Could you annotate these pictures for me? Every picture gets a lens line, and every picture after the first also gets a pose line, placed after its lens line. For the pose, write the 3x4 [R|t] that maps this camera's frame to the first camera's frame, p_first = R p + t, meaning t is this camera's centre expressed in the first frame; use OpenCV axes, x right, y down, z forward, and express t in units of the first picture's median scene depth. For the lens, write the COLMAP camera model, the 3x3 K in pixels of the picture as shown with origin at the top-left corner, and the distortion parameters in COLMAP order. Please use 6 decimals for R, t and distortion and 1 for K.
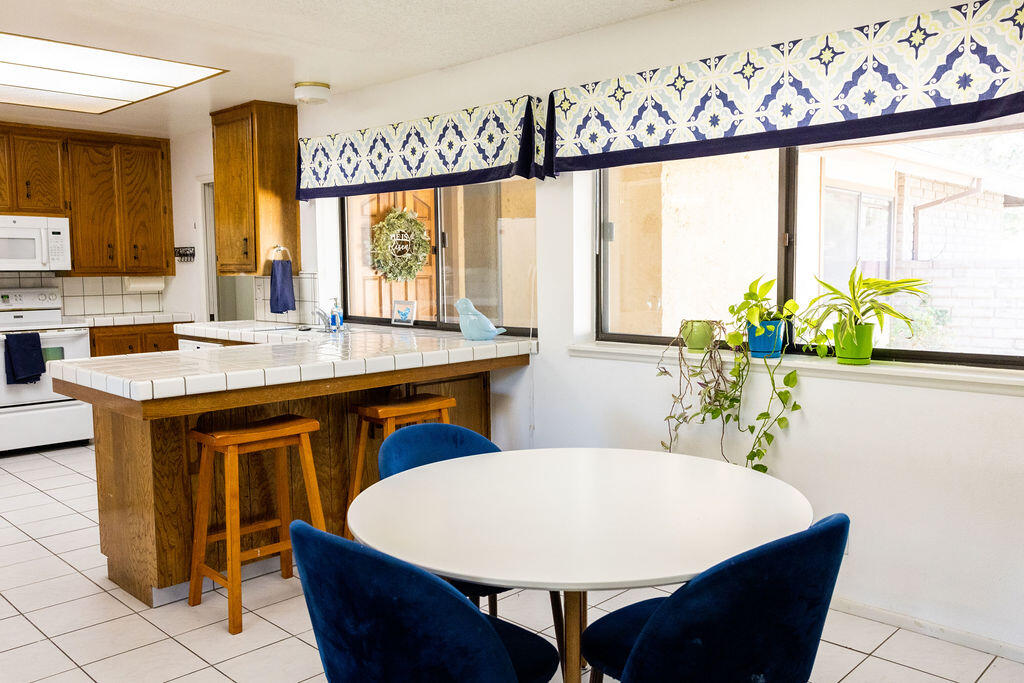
lens RADIAL K [[844.1, 0, 512.0], [0, 844.1, 341.5], [0, 0, 1]] dist [-0.010846, 0.008866]
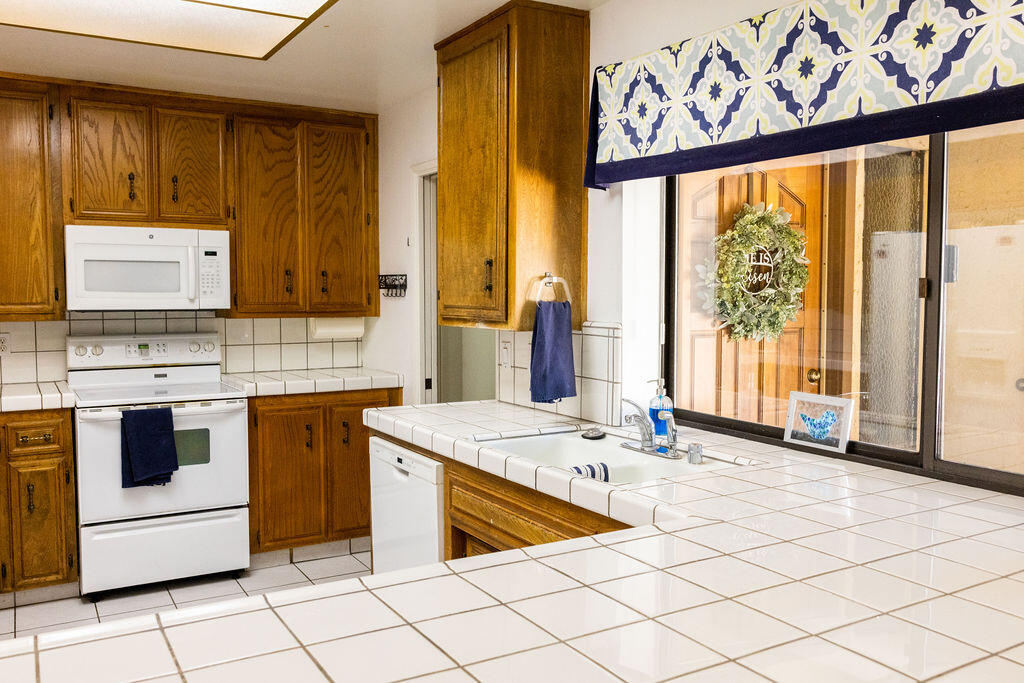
lens RADIAL K [[844.1, 0, 512.0], [0, 844.1, 341.5], [0, 0, 1]] dist [-0.010846, 0.008866]
pose [[0.968620, 0.022815, -0.247496, -0.151967], [-0.030012, 0.999228, -0.025347, -0.052125], [0.246727, 0.031980, 0.968557, 0.438558]]
